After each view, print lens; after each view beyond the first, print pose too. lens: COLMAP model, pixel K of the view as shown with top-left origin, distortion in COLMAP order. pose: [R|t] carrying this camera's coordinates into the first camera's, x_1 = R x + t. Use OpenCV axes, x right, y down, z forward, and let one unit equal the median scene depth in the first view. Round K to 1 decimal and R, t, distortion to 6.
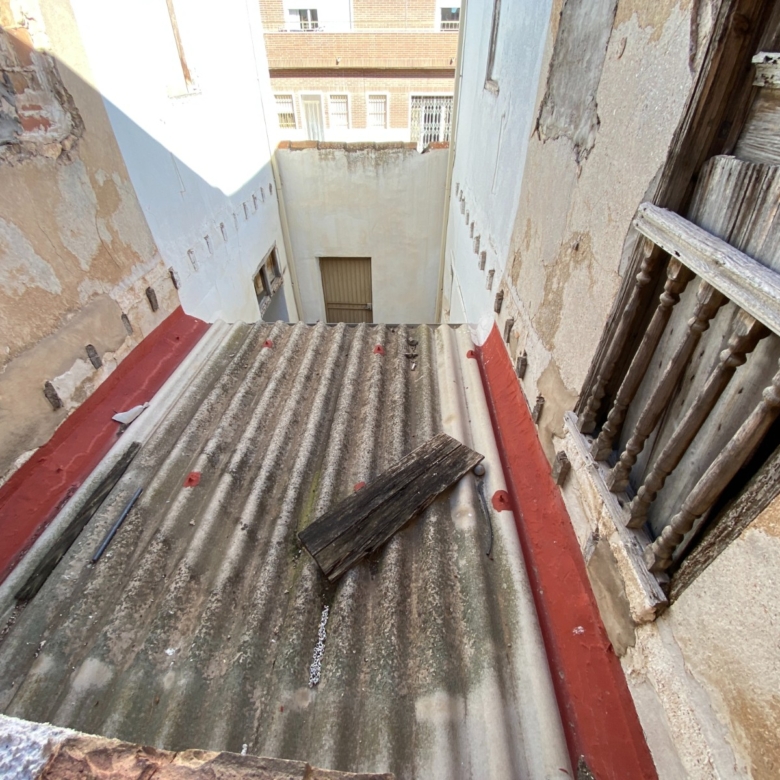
lens RADIAL K [[427.1, 0, 388.2], [0, 427.1, 392.7], [0, 0, 1]] dist [0.046897, -0.030656]
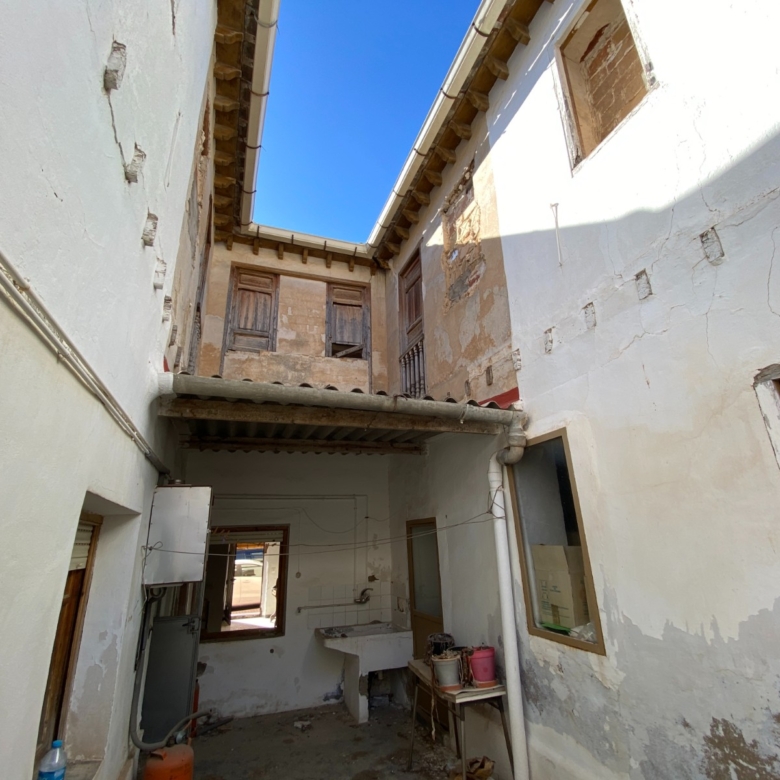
lens RADIAL K [[416.1, 0, 389.1], [0, 416.1, 390.7], [0, 0, 1]] dist [0.025946, -0.024867]
pose [[-0.926514, -0.089132, -0.365550, 0.132868], [-0.209815, 0.928850, 0.305310, -0.458727], [0.312328, 0.359572, -0.879295, 1.896578]]
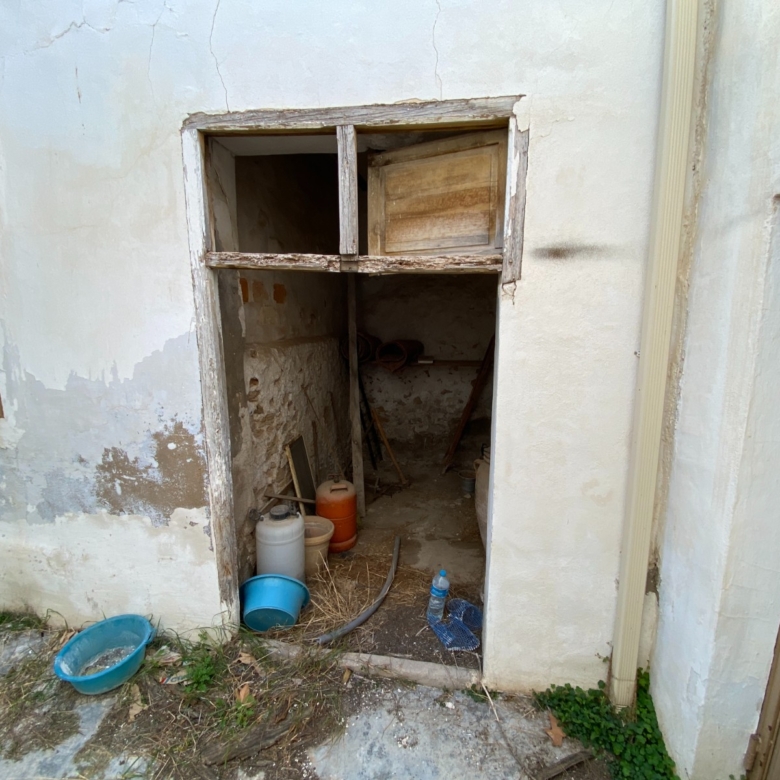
lens RADIAL K [[416.1, 0, 389.1], [0, 416.1, 390.7], [0, 0, 1]] dist [0.025946, -0.024867]
pose [[-0.137035, 0.175128, -0.974962, 0.019947], [-0.630841, 0.743415, 0.222204, -0.436593], [0.763716, 0.645496, 0.008604, 1.958826]]
